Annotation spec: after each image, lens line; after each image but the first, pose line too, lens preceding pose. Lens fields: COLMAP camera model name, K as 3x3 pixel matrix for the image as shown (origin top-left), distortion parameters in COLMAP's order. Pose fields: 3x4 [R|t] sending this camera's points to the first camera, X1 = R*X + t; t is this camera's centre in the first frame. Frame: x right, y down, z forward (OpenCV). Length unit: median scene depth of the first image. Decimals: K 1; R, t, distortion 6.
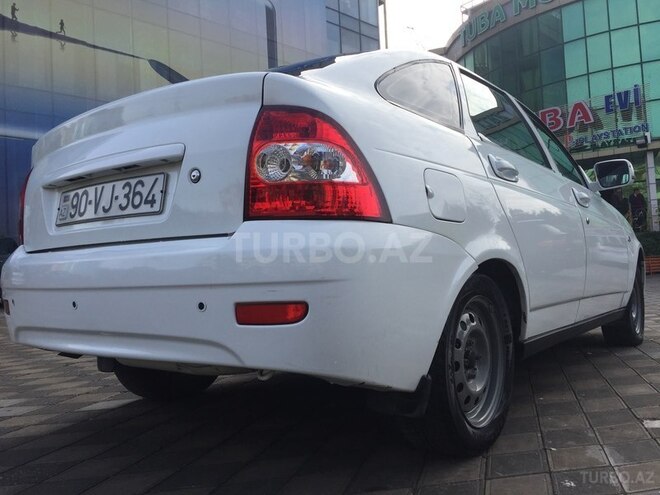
lens RADIAL K [[574.9, 0, 333.9], [0, 574.9, 246.4], [0, 0, 1]] dist [0.037461, -0.021846]
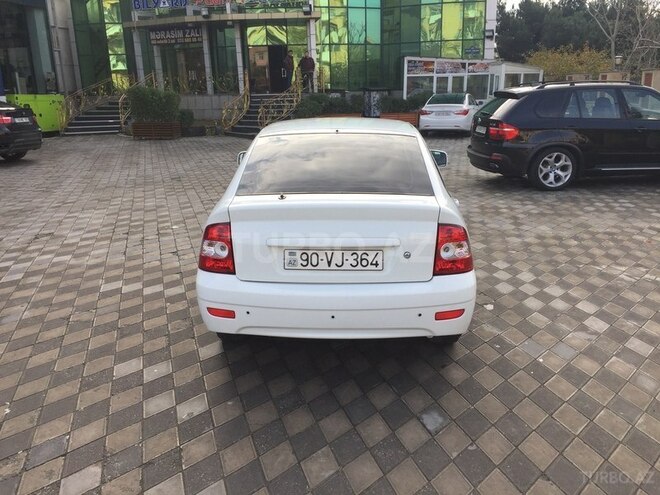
lens RADIAL K [[570.7, 0, 327.8], [0, 570.7, 248.7], [0, 0, 1]] dist [0.086200, -0.124794]
pose [[0.828671, -0.124332, 0.545753, -1.503324], [-0.040659, 0.959071, 0.280230, -0.668178], [-0.558258, -0.254408, 0.789699, -0.463520]]
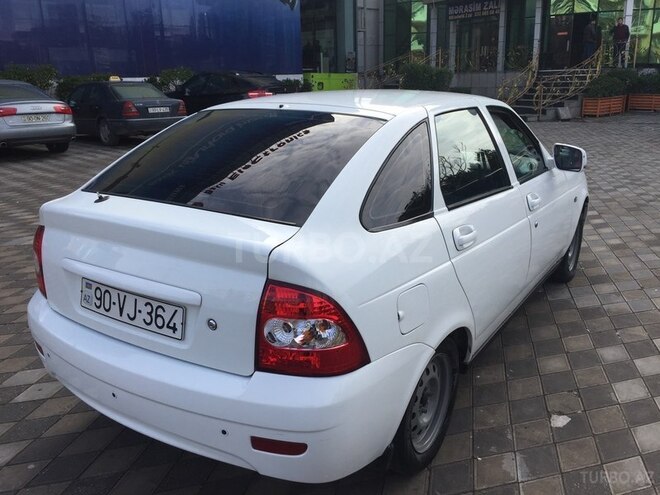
lens RADIAL K [[570.7, 0, 330.6], [0, 570.7, 246.5], [0, 0, 1]] dist [0.086200, -0.124794]
pose [[0.998143, 0.004034, 0.060778, -0.058266], [-0.023611, 0.945420, 0.324998, -0.624882], [-0.056150, -0.325829, 0.943760, -0.100956]]
